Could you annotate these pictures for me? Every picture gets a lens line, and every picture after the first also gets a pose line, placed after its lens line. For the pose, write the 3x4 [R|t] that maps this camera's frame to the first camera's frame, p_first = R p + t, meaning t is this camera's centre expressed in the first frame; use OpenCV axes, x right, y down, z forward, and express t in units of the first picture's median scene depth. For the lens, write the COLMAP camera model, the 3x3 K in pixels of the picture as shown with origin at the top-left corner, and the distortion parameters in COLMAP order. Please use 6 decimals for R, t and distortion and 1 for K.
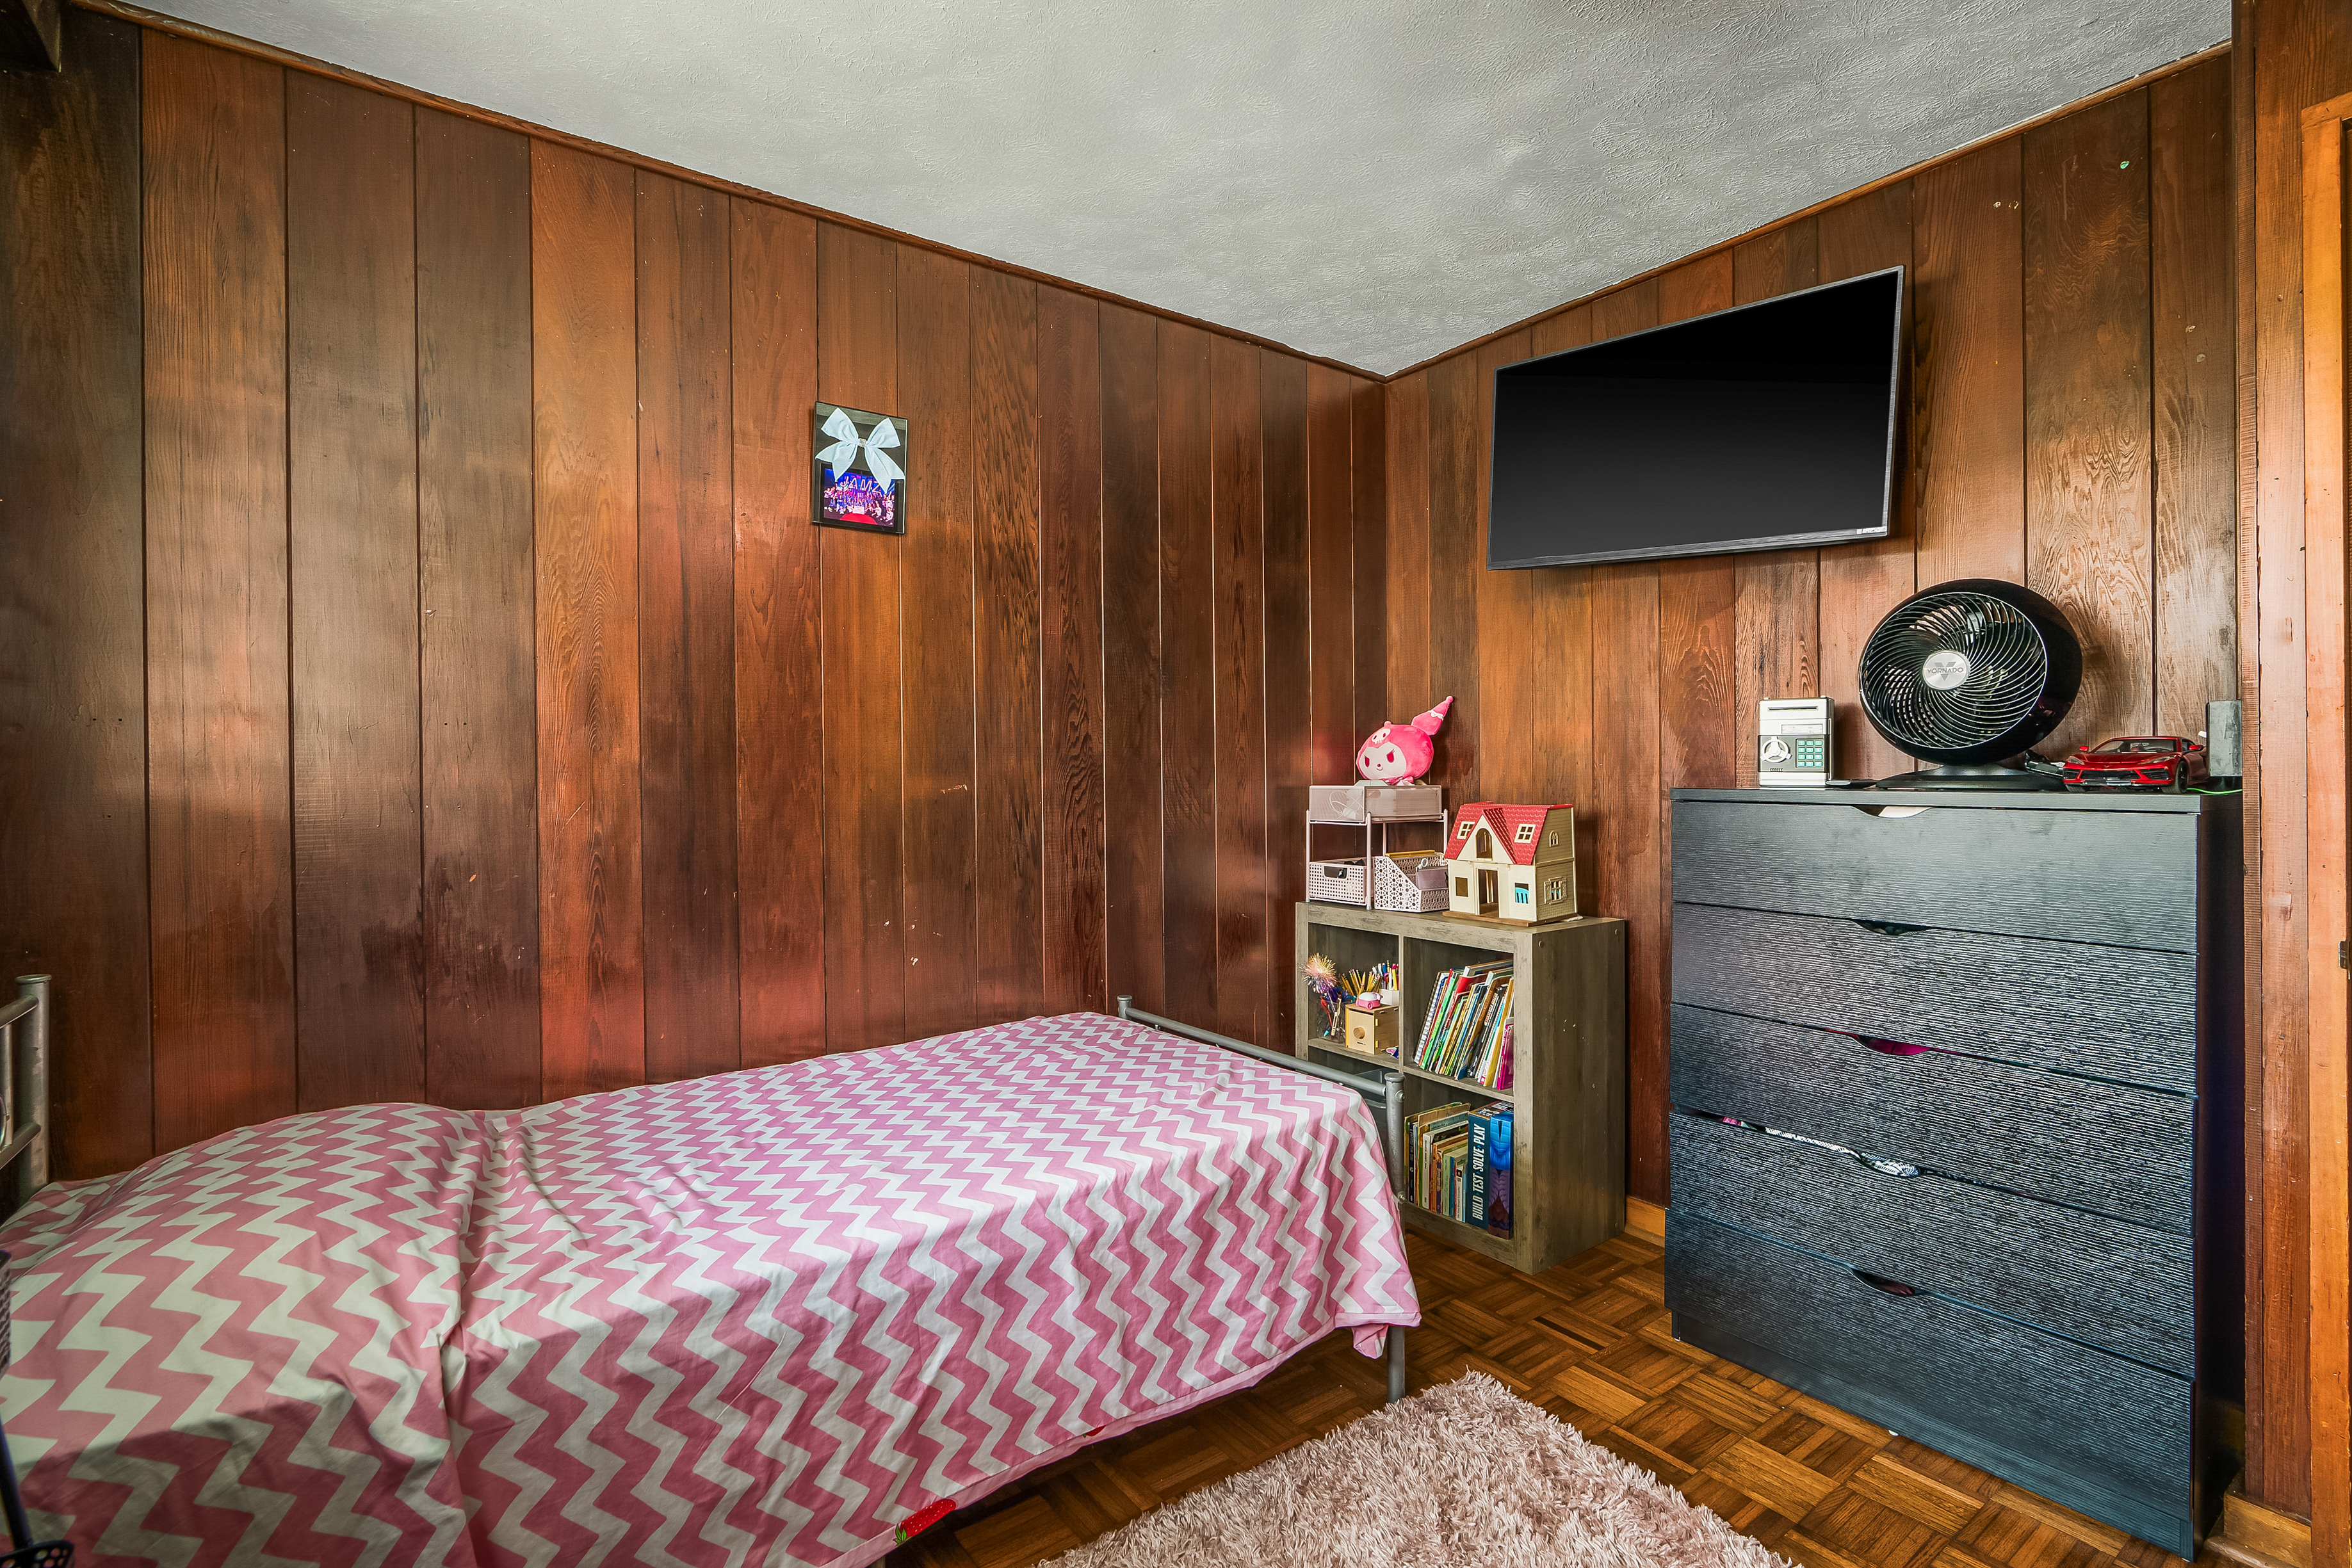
lens RADIAL K [[1074.4, 0, 1168.9], [0, 1074.4, 766.0], [0, 0, 1]] dist [-0.001900, 0.000321]
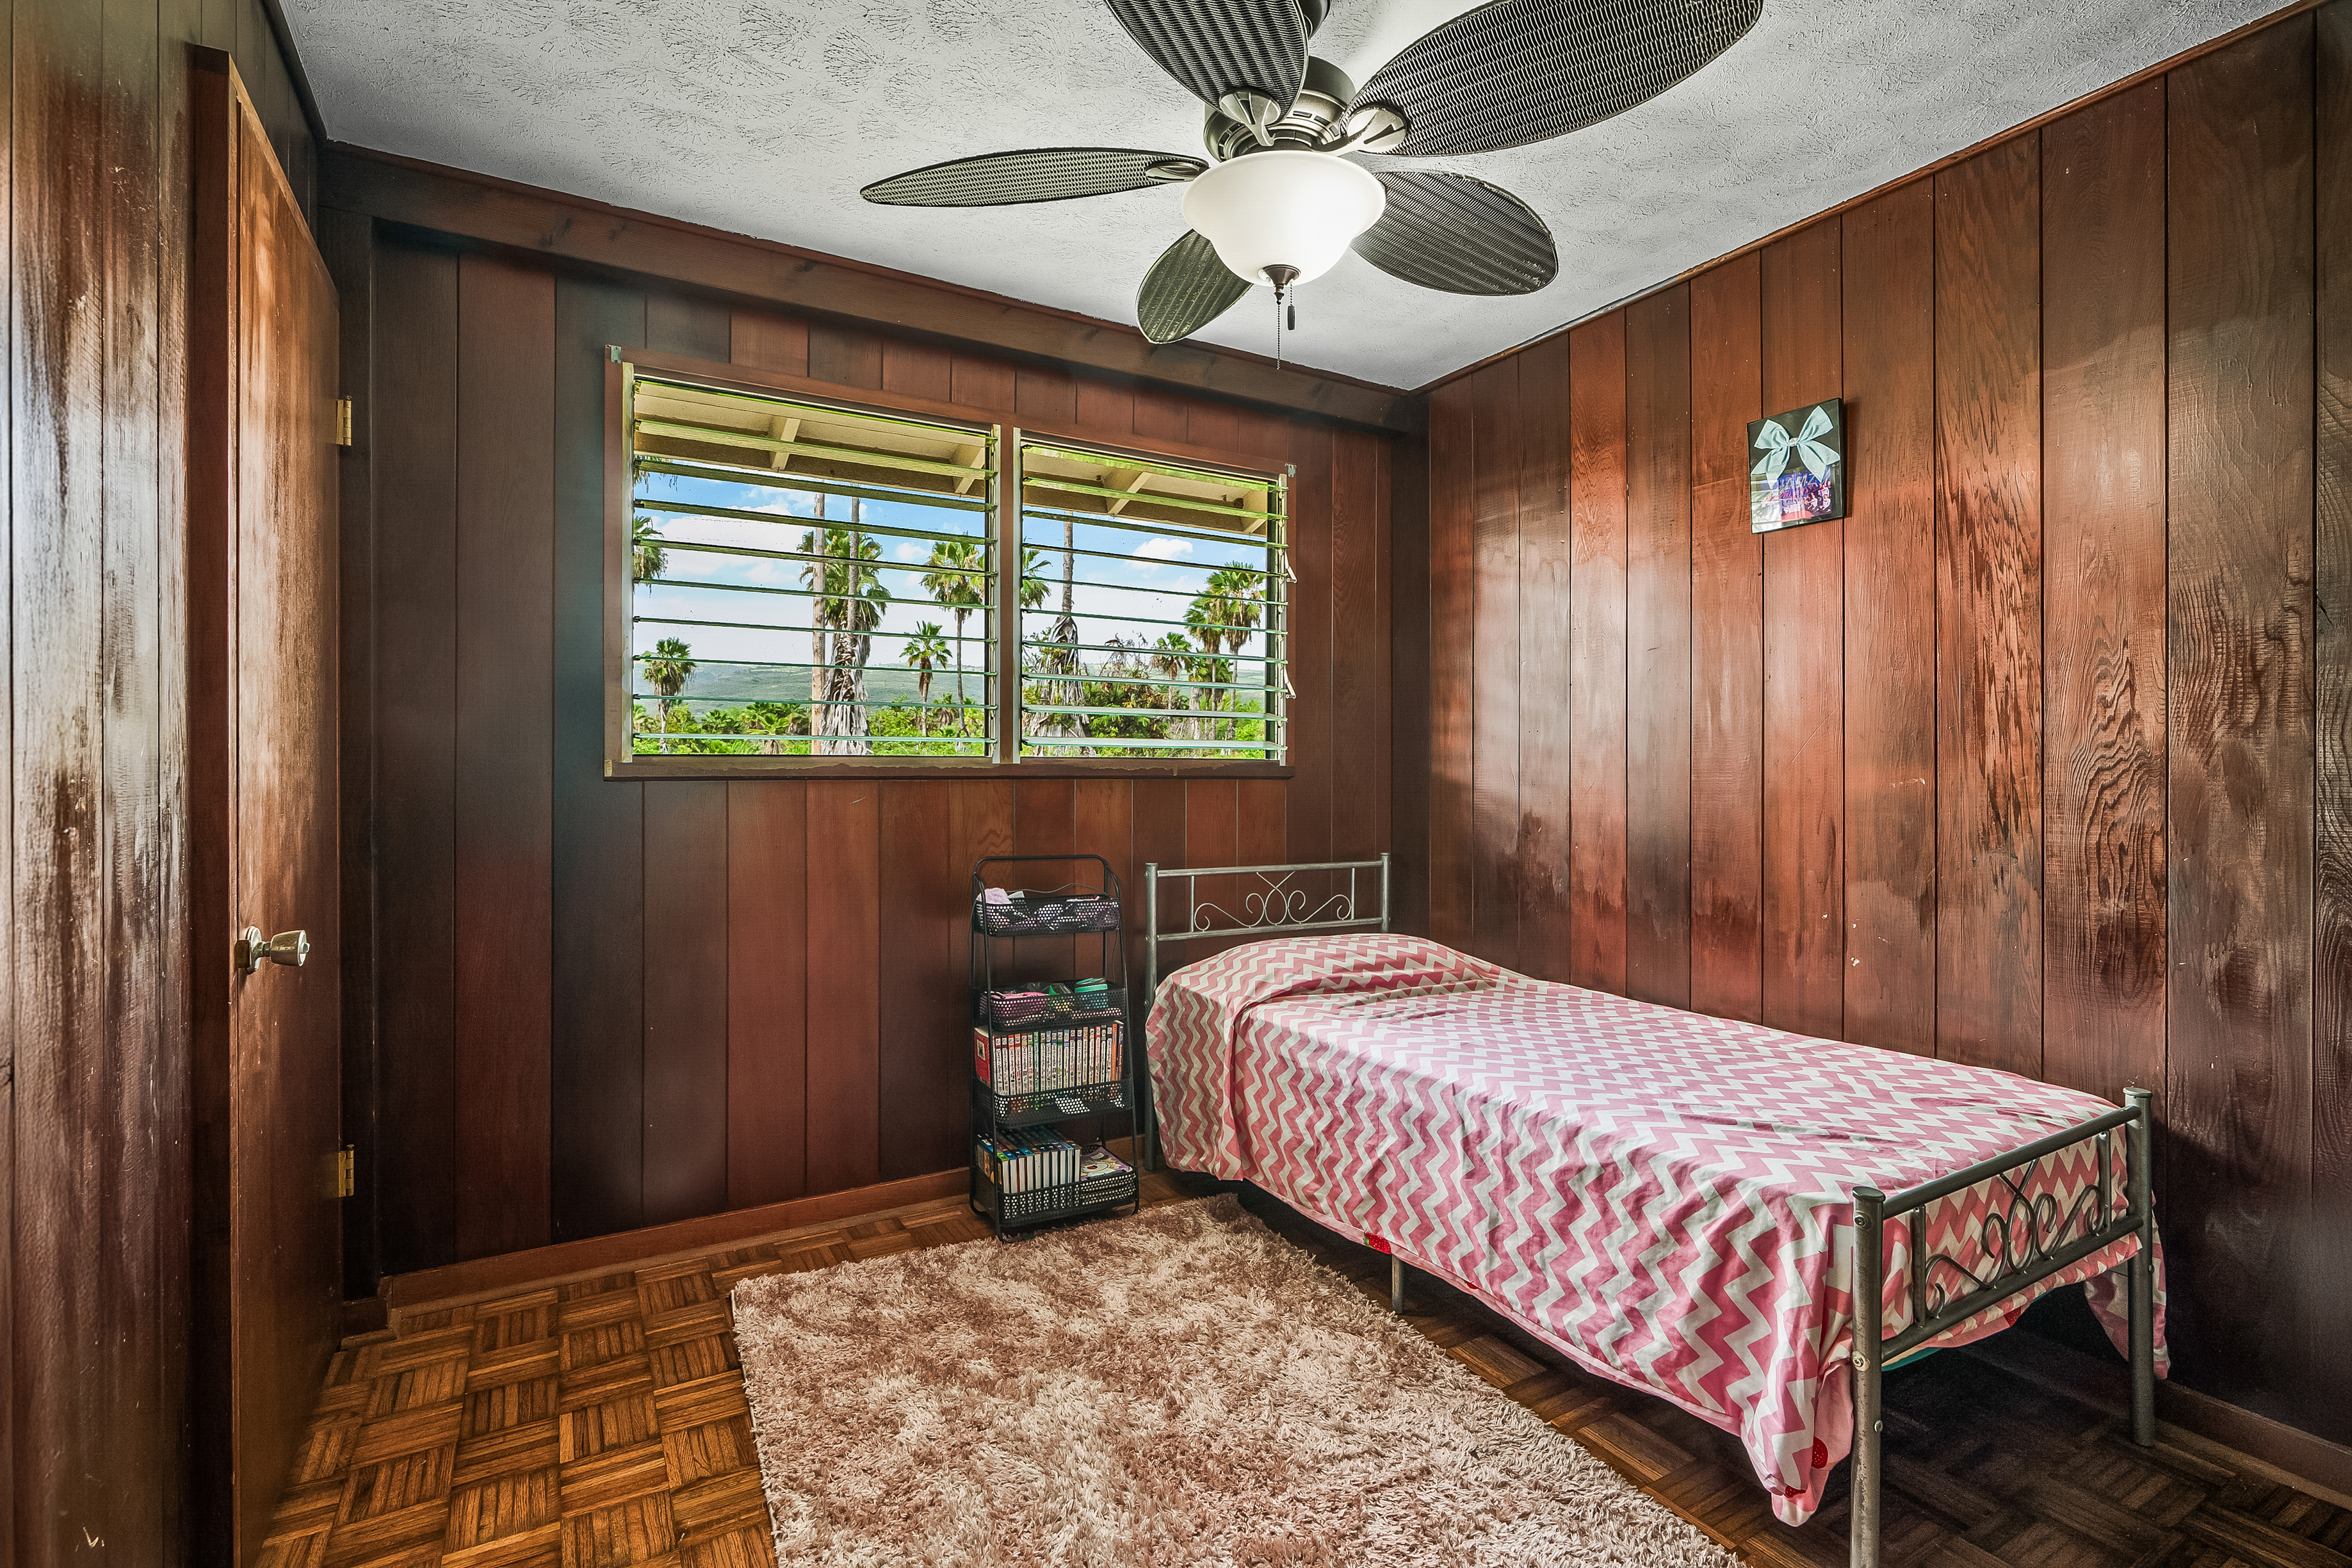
lens RADIAL K [[1074.4, 0, 1172.7], [0, 1074.4, 777.4], [0, 0, 1]] dist [-0.001900, 0.000321]
pose [[-0.096445, 0.013586, -0.995246, 1.109911], [0.000002, 0.999907, 0.013650, 0.006885], [0.995338, 0.001314, -0.096436, 0.709337]]
